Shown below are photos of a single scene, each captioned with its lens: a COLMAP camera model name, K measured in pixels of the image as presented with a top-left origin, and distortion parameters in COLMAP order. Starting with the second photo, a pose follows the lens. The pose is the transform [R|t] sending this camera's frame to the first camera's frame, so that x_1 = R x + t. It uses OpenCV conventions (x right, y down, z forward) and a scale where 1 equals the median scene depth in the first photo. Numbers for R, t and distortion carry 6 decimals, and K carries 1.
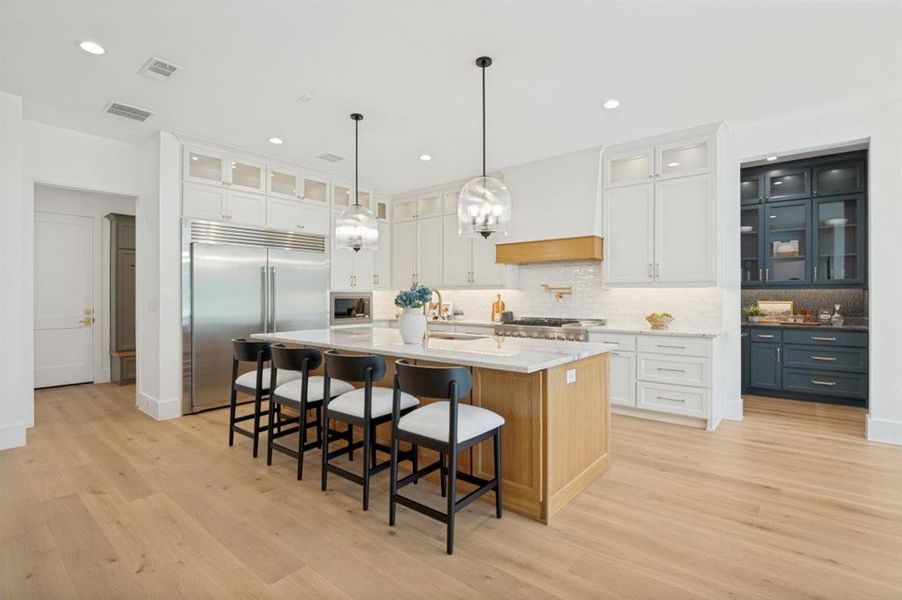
lens RADIAL K [[433.0, 0, 441.7], [0, 433.0, 292.6], [0, 0, 1]] dist [-0.014799, -0.001204]
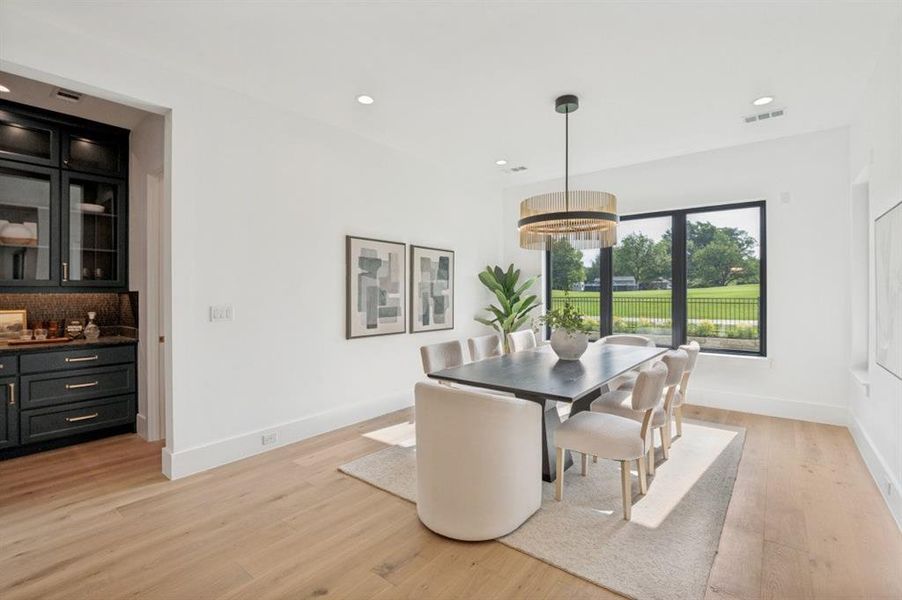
lens RADIAL K [[412.4, 0, 458.2], [0, 412.4, 290.6], [0, 0, 1]] dist [-0.015788, -0.002197]
pose [[-0.035388, 0.006584, 0.999352, 0.145916], [-0.001456, 0.999977, -0.006640, -0.007755], [-0.999373, -0.001691, -0.035378, 0.338300]]
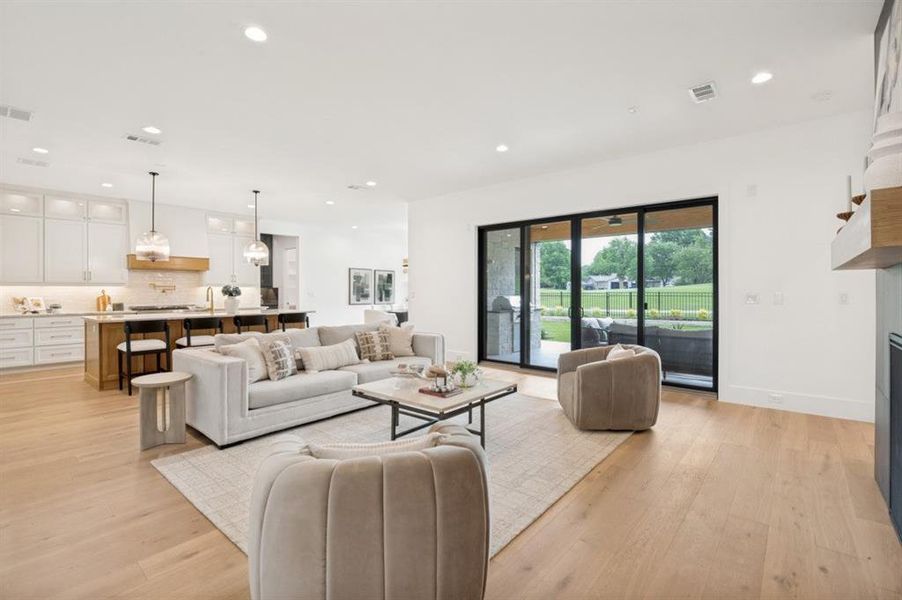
lens RADIAL K [[412.4, 0, 452.6], [0, 412.4, 294.2], [0, 0, 1]] dist [-0.015788, -0.002197]
pose [[0.008282, -0.007776, 0.999935, -1.366168], [-0.002791, 0.999966, 0.007799, 0.004538], [-0.999962, -0.002855, 0.008260, -0.077714]]
